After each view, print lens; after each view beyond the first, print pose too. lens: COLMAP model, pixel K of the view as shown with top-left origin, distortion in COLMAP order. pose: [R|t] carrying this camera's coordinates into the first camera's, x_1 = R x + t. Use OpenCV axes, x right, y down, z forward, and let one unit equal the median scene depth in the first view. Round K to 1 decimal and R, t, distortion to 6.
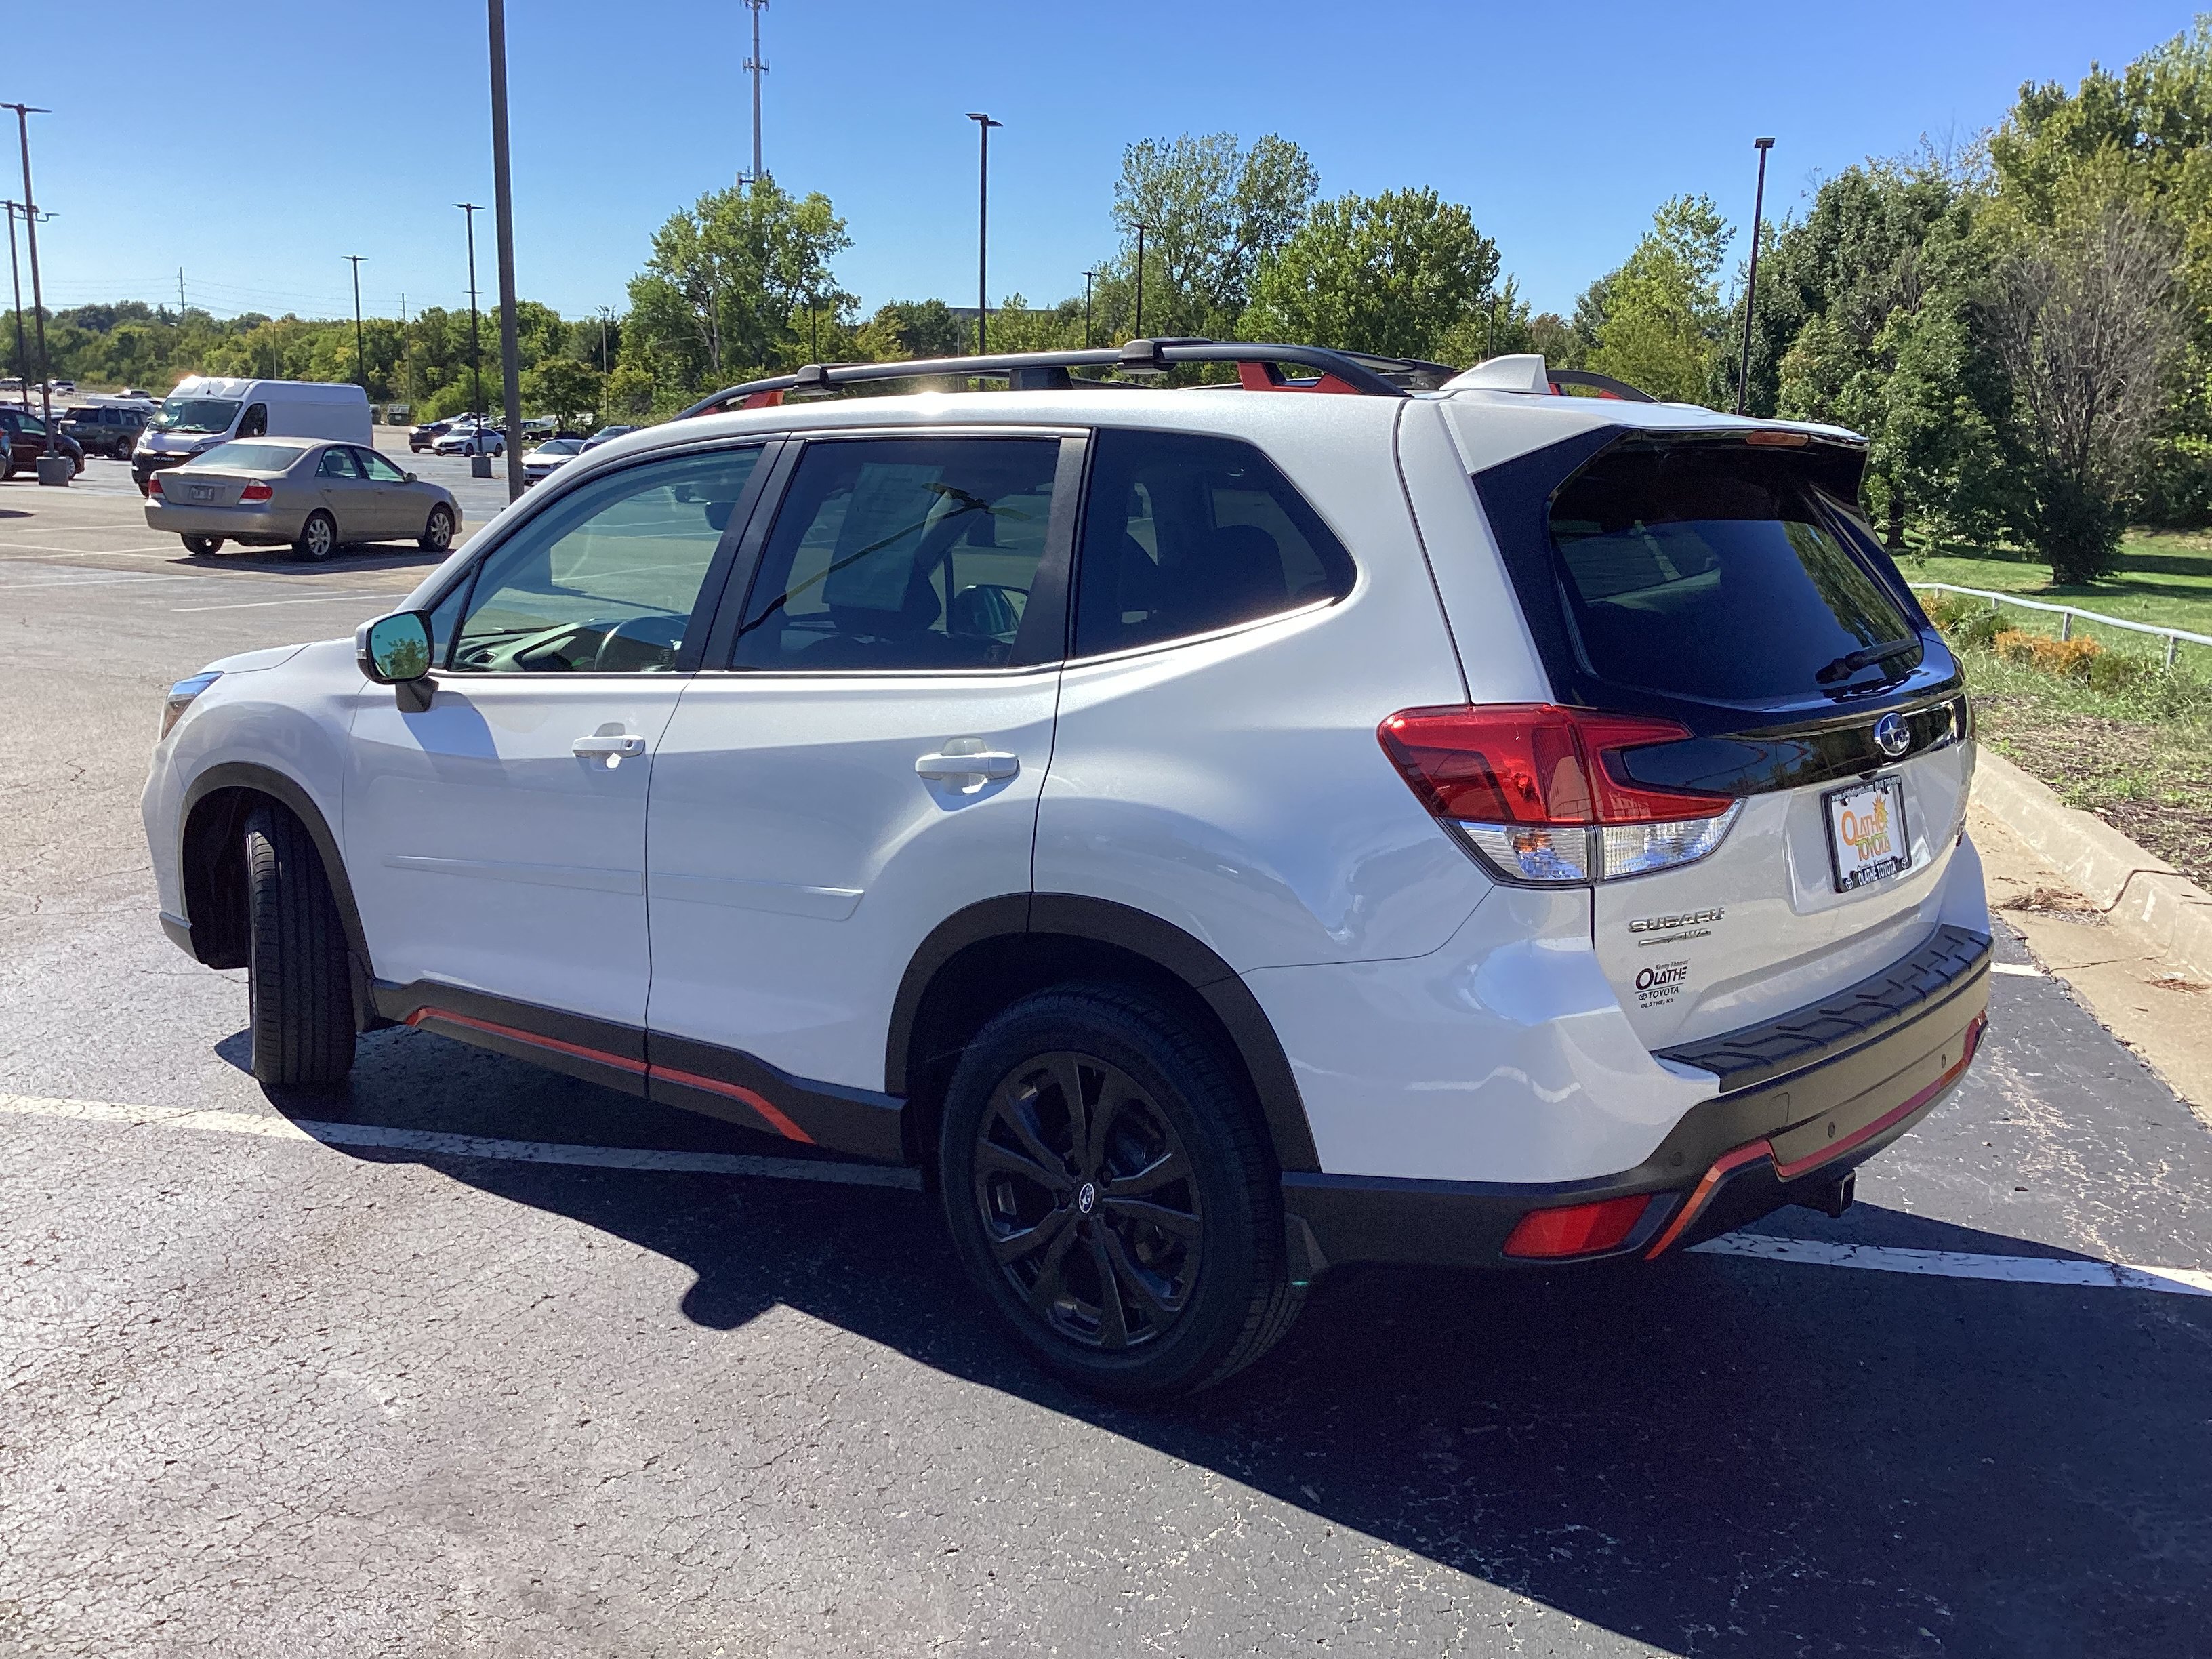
lens RADIAL K [[2024.1, 0, 1101.7], [0, 2024.1, 842.3], [0, 0, 1]] dist [0.019985, 0.000000]
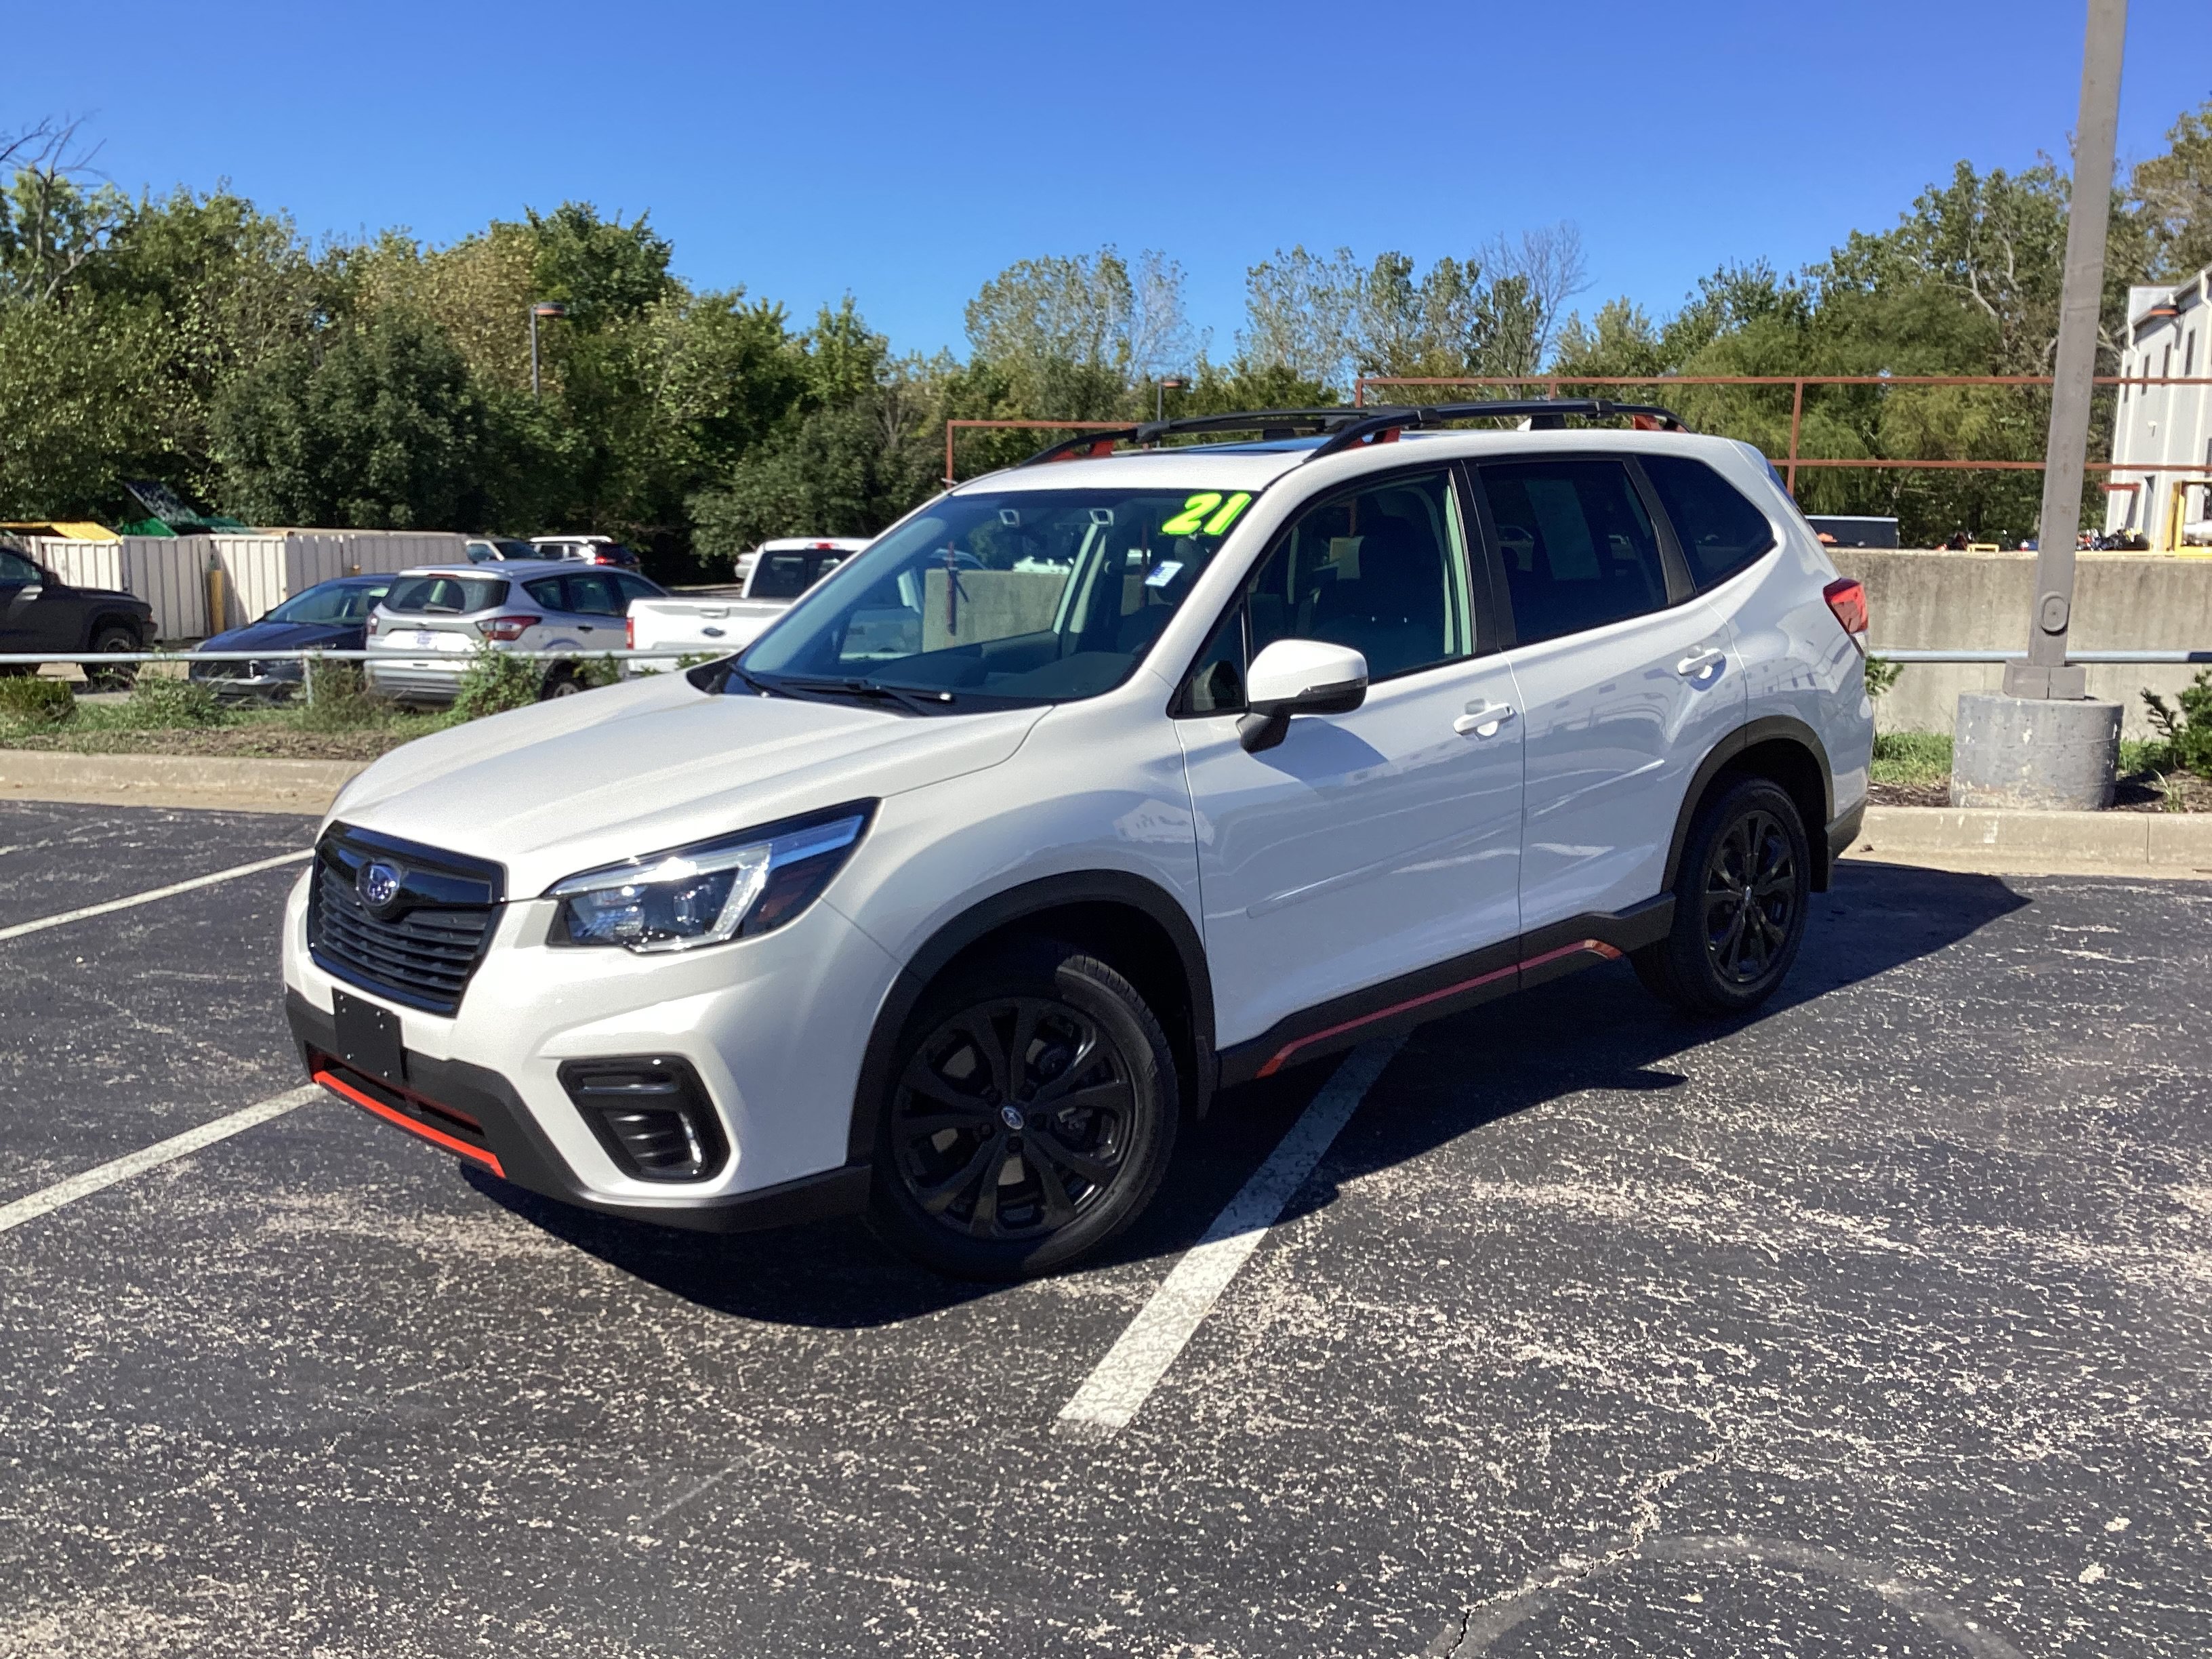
lens RADIAL K [[2024.1, 0, 1112.1], [0, 2024.1, 889.2], [0, 0, 1]] dist [0.019985, 0.000000]
pose [[0.119684, -0.209850, 0.970381, -0.093294], [0.199916, 0.962480, 0.183484, -0.013737], [-0.972476, 0.172034, 0.157145, 0.066075]]
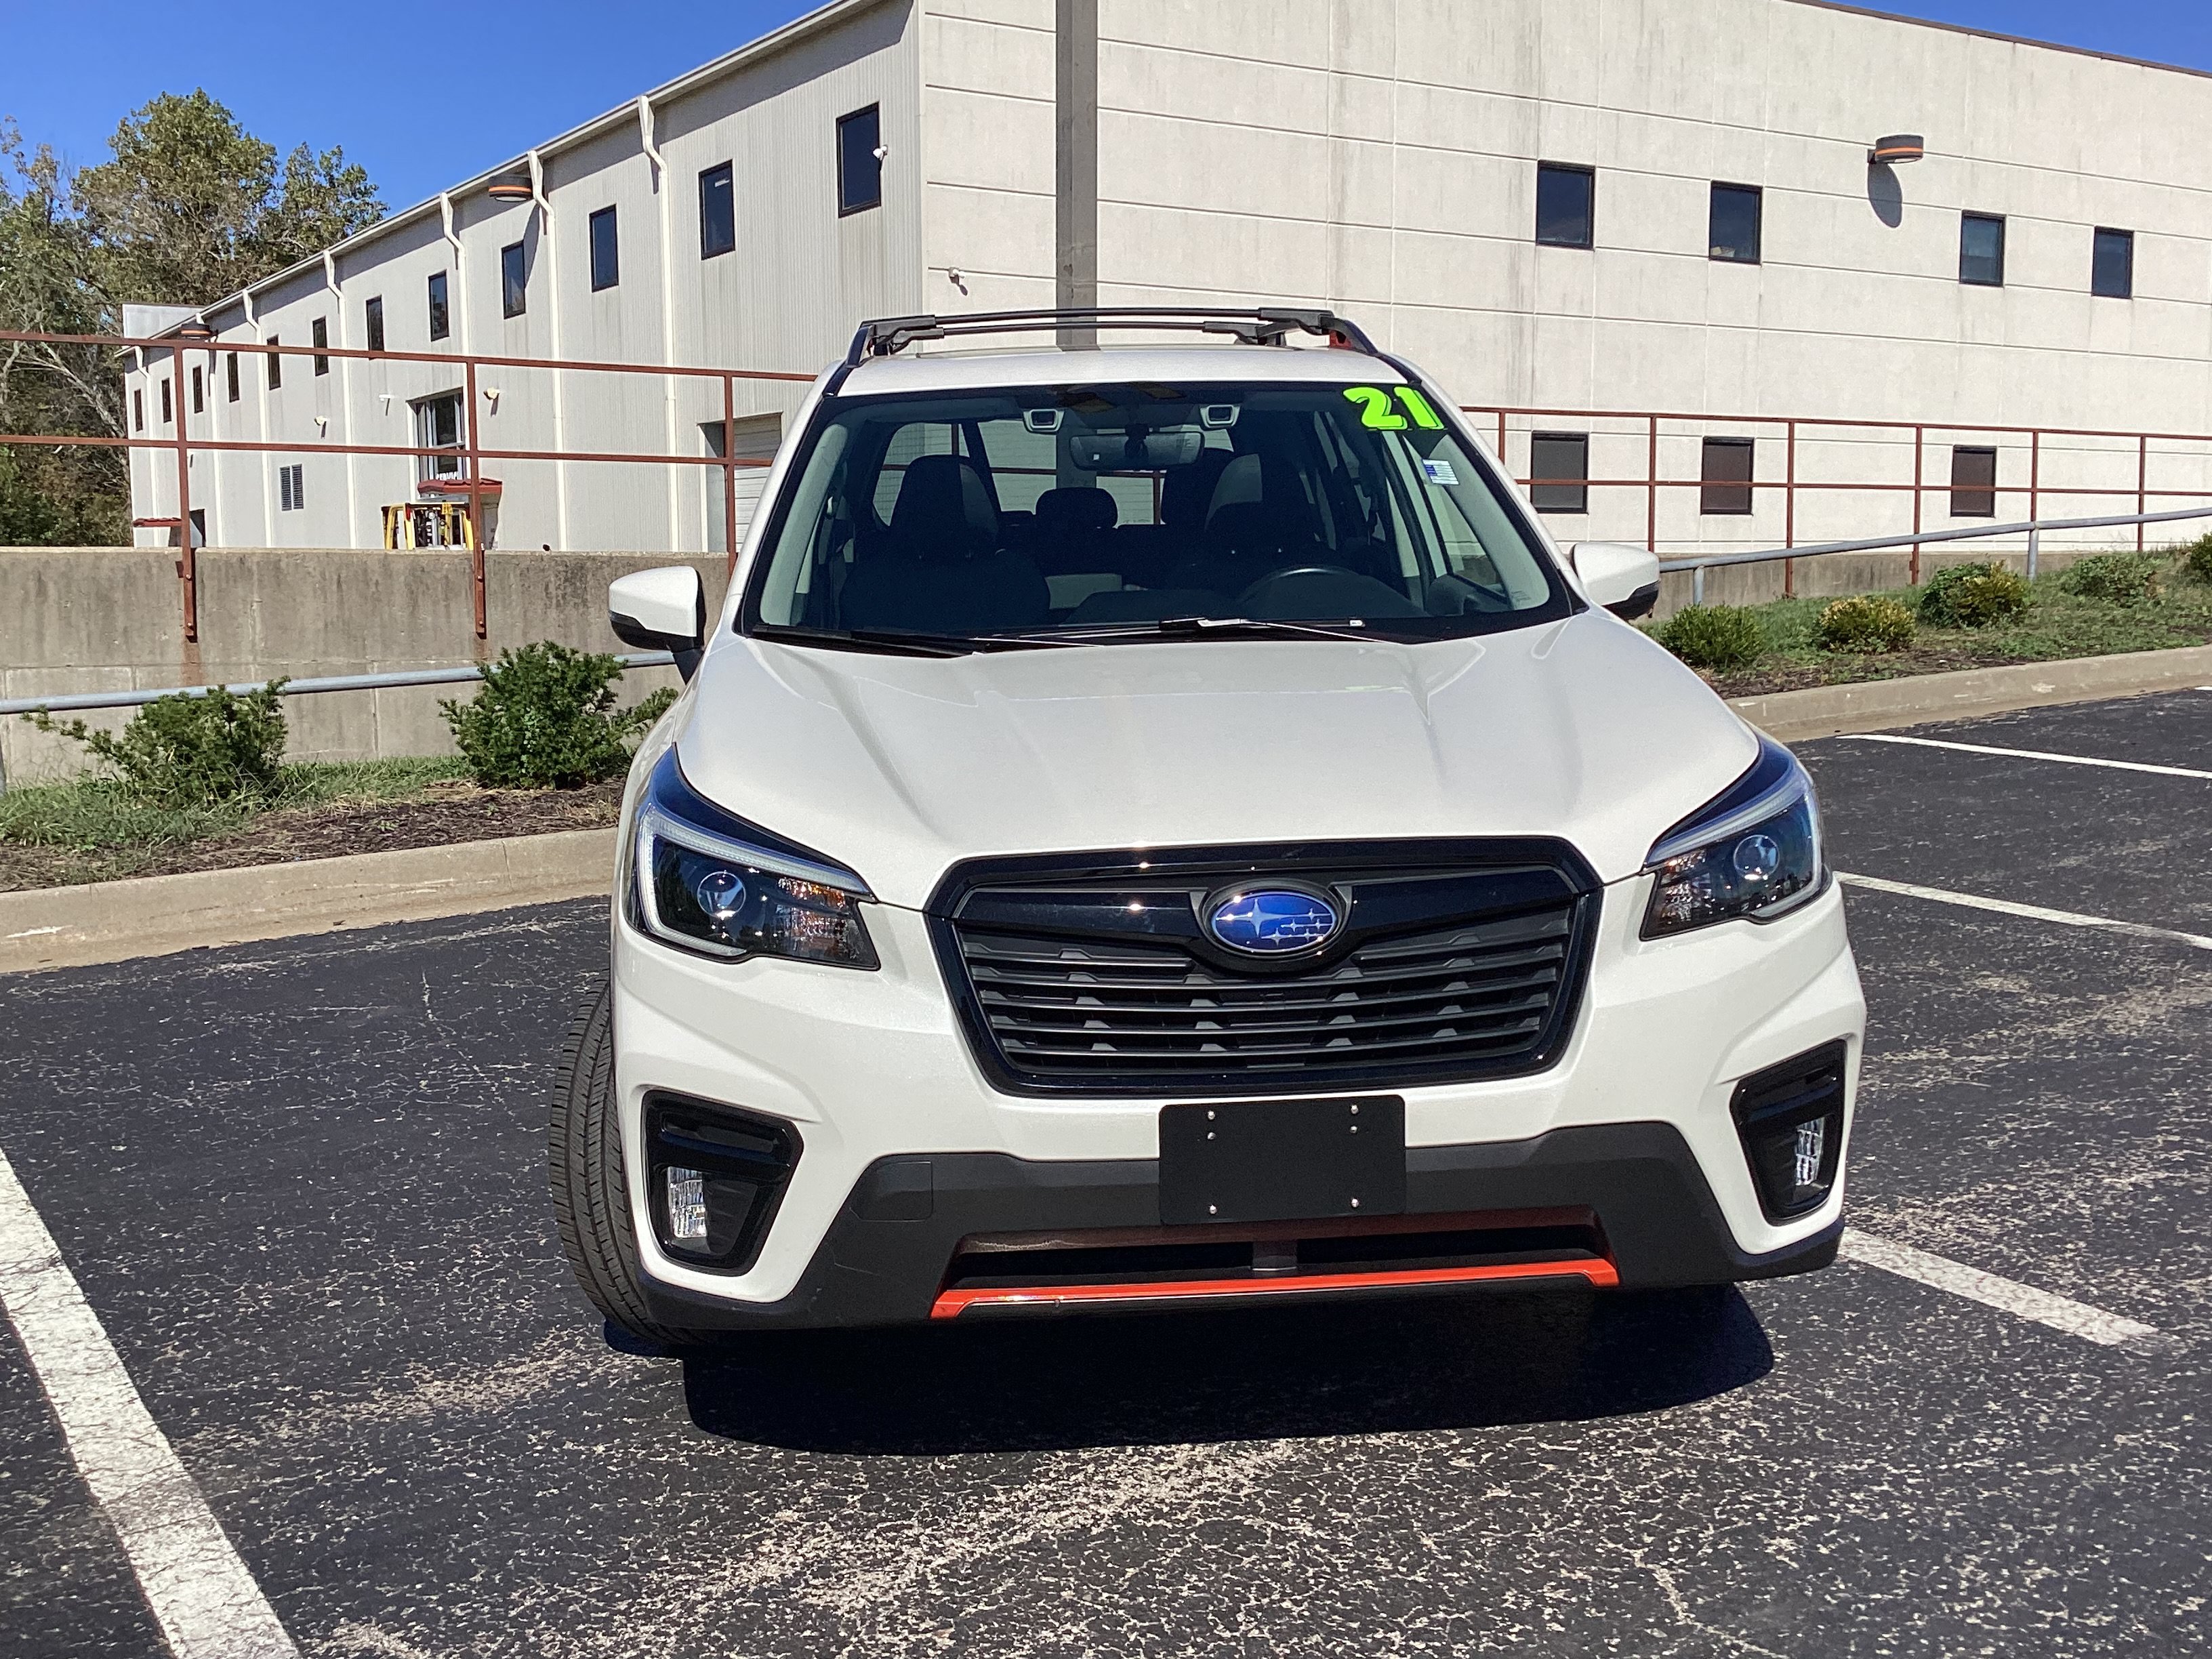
lens RADIAL K [[2326.4, 0, 1109.4], [0, 2326.4, 848.3], [0, 0, 1]] dist [0.032631, 0.000000]
pose [[-0.706884, -0.106102, 0.699327, -0.064515], [0.141897, 0.947315, 0.287157, -0.021823], [-0.692951, 0.302220, -0.654586, 0.129962]]
